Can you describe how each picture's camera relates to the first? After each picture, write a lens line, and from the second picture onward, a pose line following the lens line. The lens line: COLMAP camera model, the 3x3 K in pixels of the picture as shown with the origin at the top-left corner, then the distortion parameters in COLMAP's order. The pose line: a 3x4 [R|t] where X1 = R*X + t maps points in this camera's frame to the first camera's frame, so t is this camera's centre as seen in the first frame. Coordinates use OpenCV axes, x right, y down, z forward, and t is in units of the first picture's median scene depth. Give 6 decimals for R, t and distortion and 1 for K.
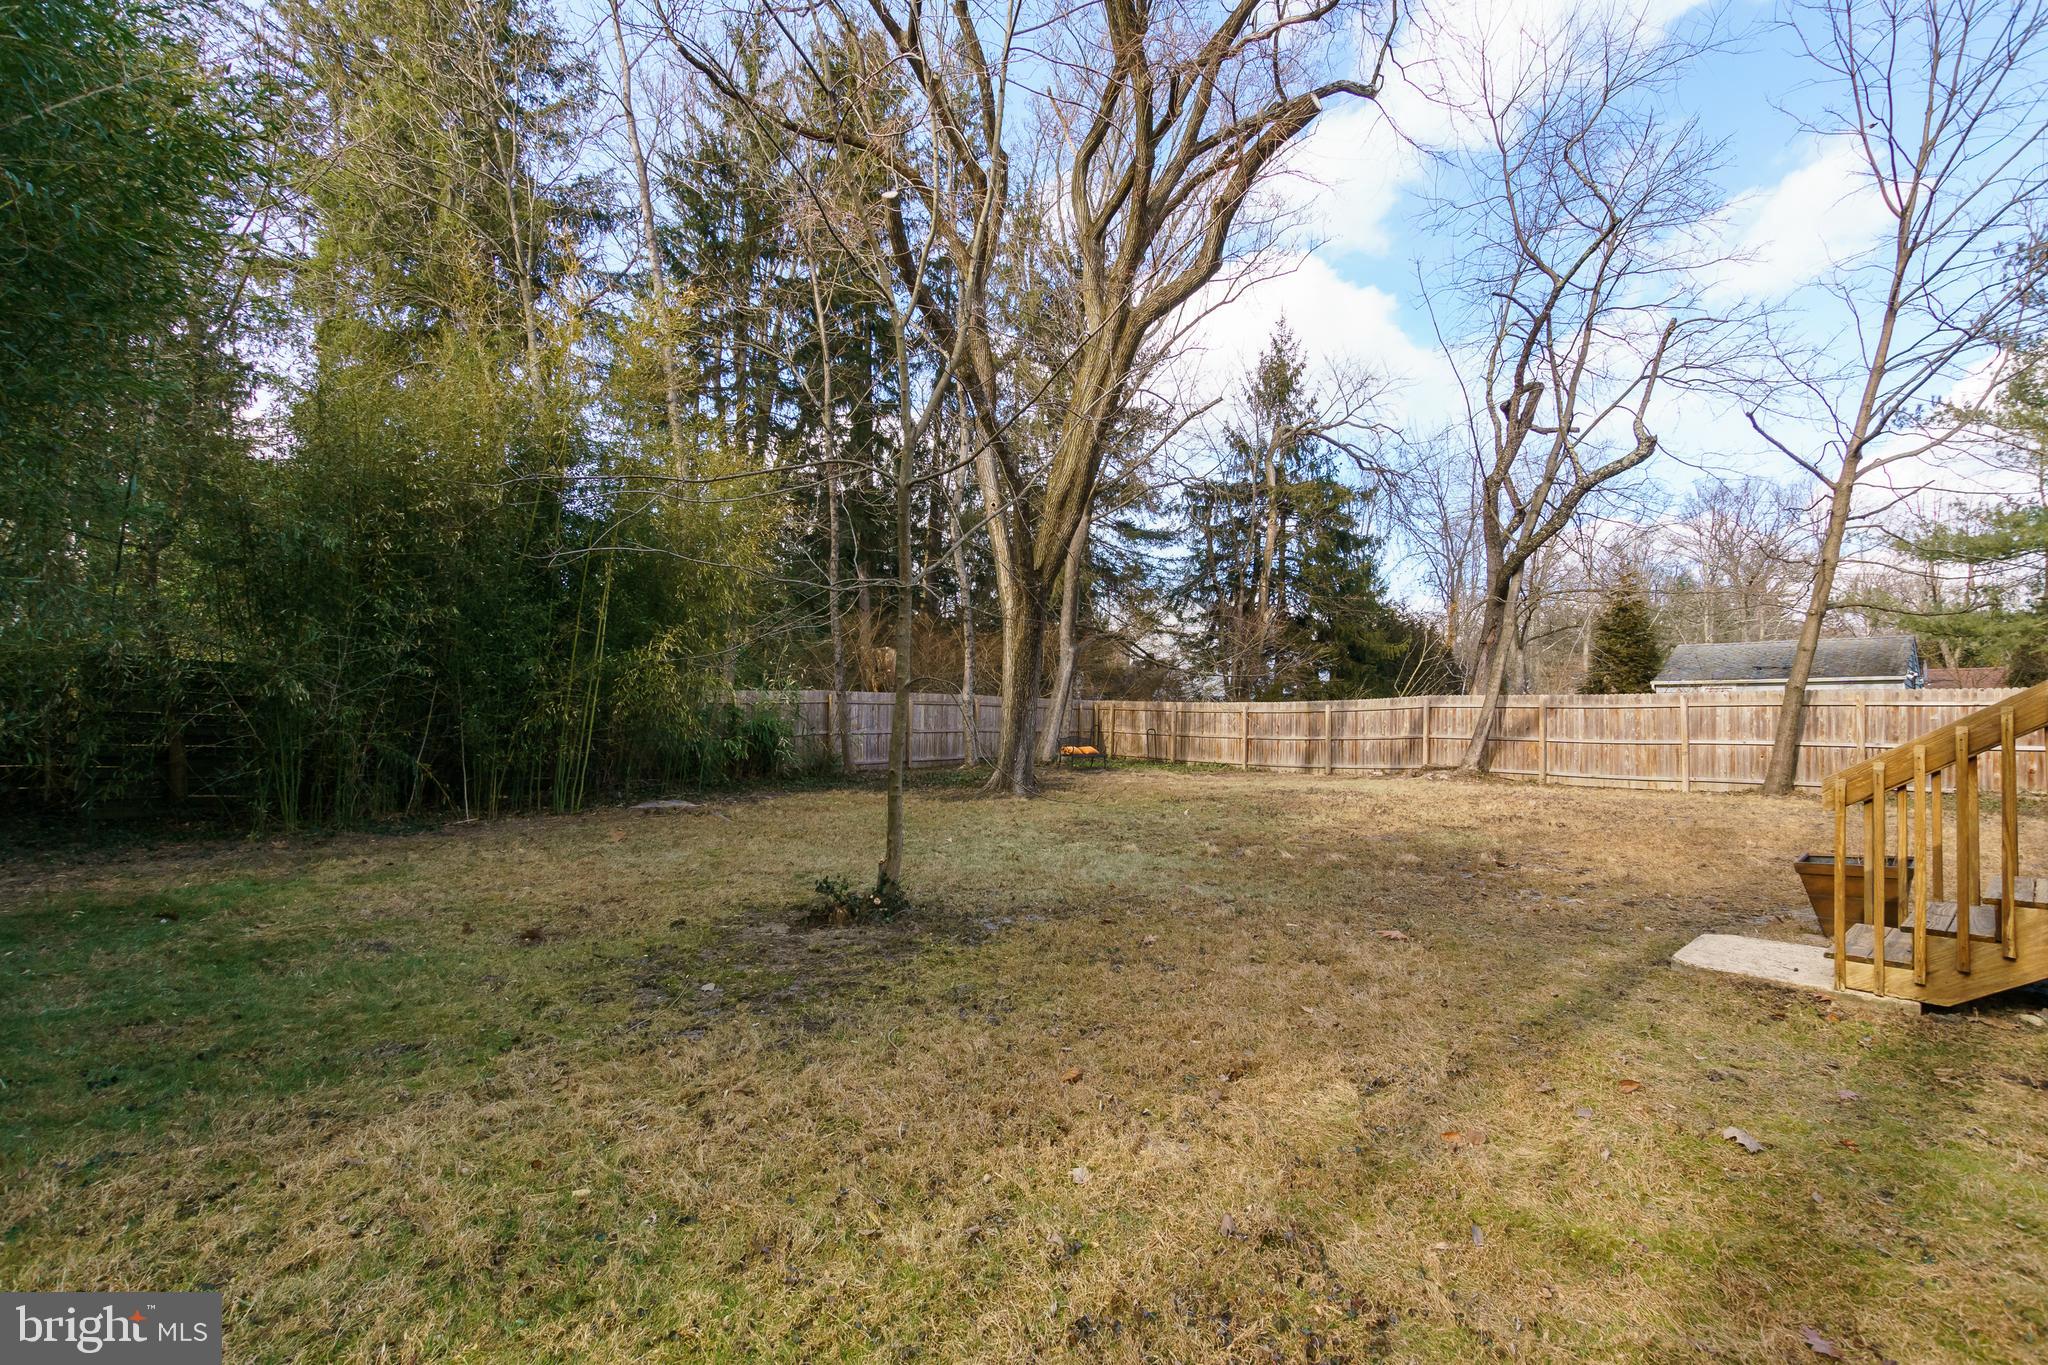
lens RADIAL K [[915.0, 0, 1020.2], [0, 915.0, 690.9], [0, 0, 1]] dist [-0.001461, -0.000934]
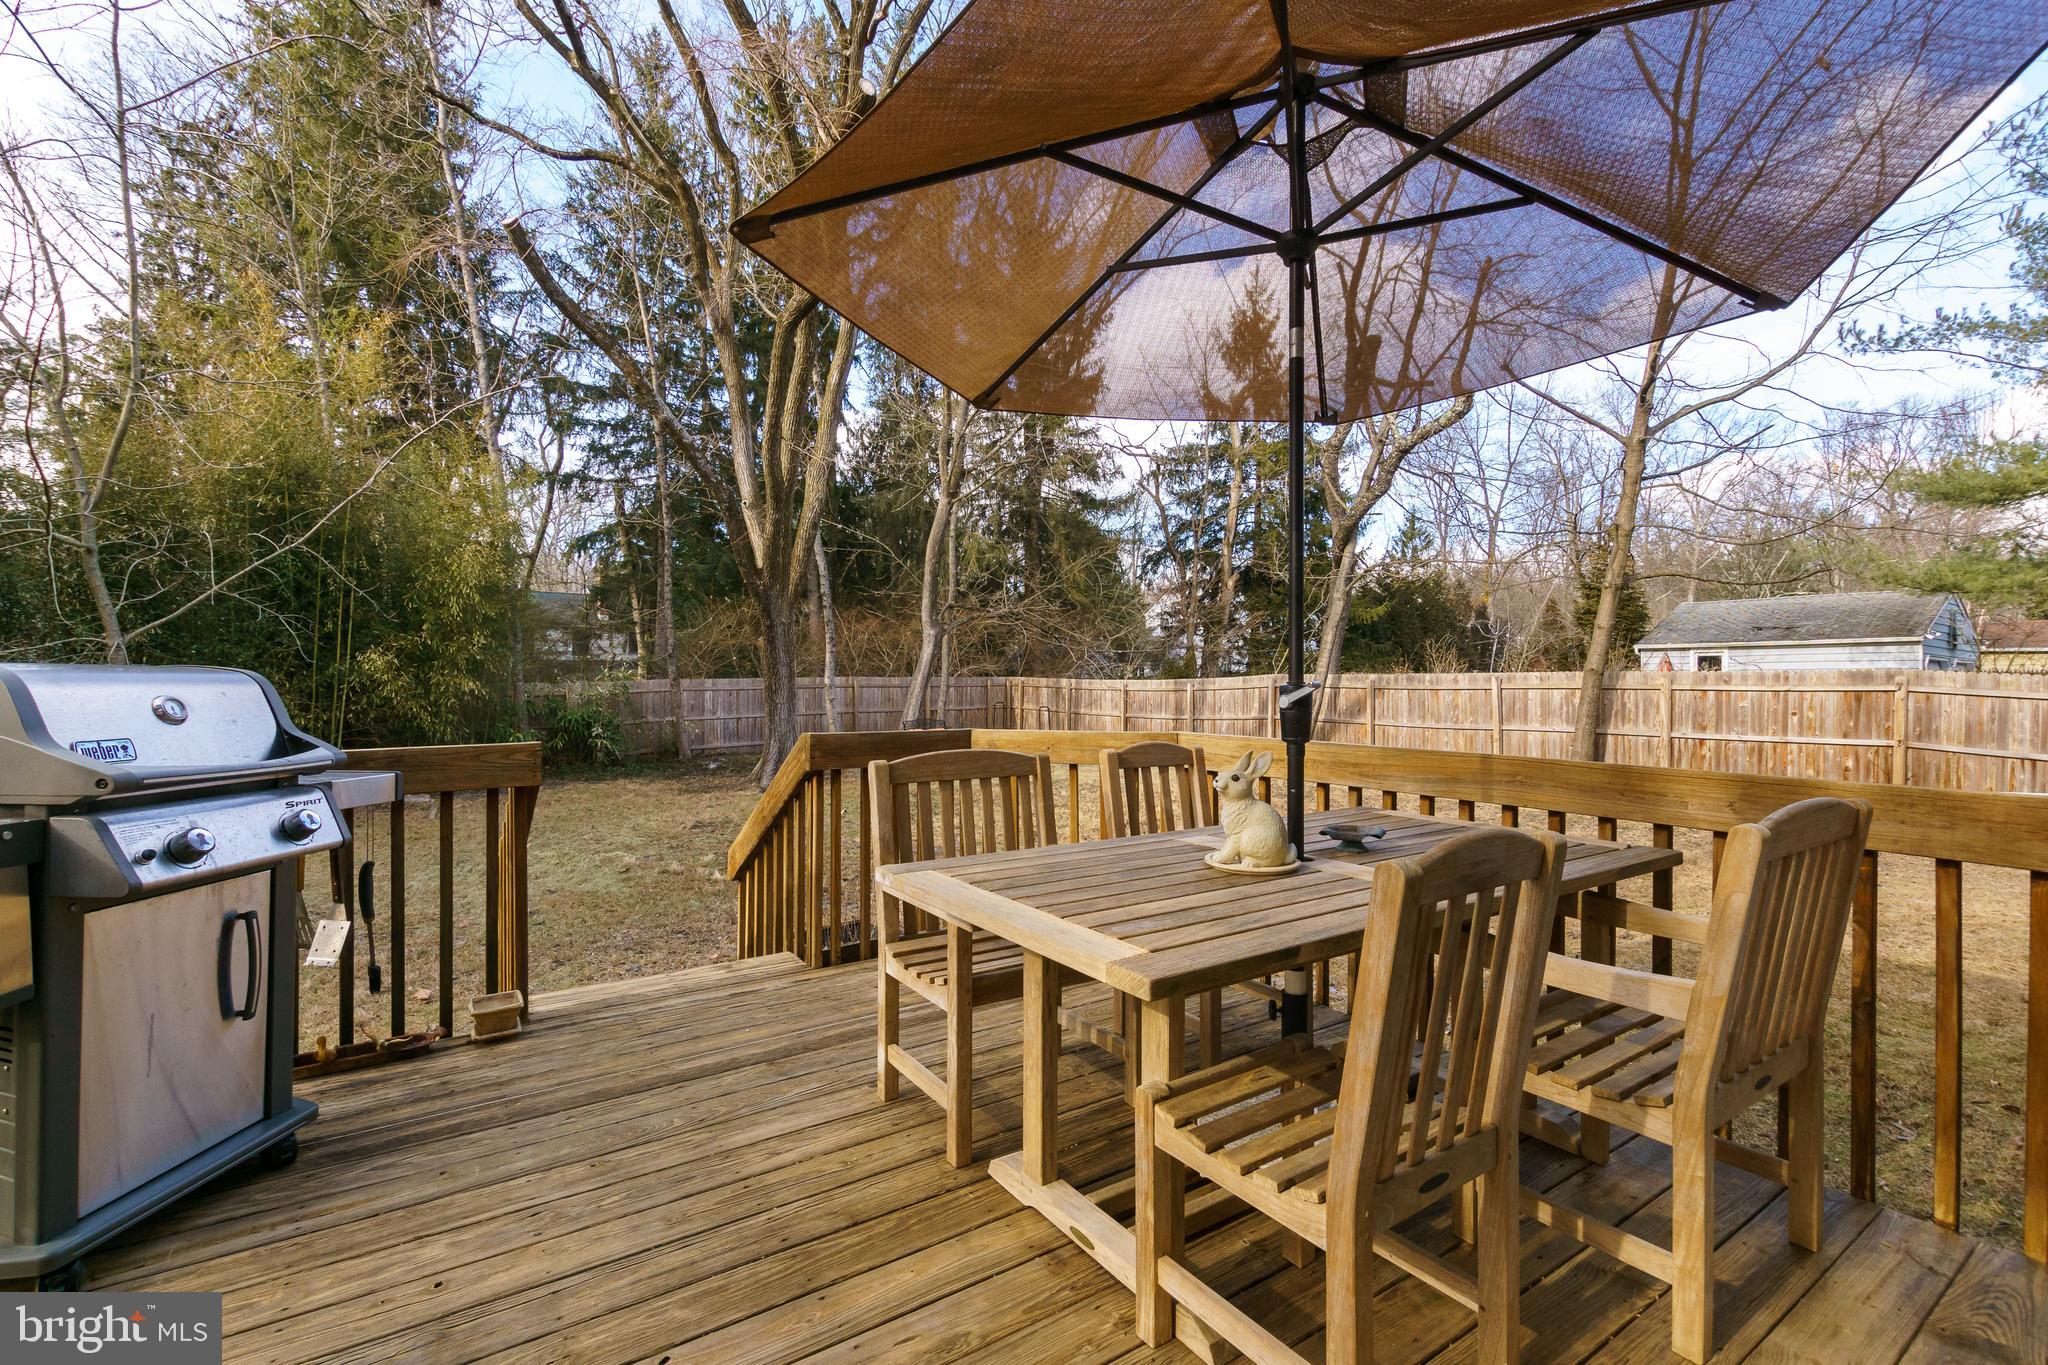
lens RADIAL K [[897.1, 0, 1020.5], [0, 897.1, 676.4], [0, 0, 1]] dist [-0.000045, -0.000434]
pose [[0.986461, -0.013723, -0.163420, 0.321890], [0.019090, 0.999327, 0.031314, -0.025821], [0.162880, -0.034010, 0.986060, 0.032970]]
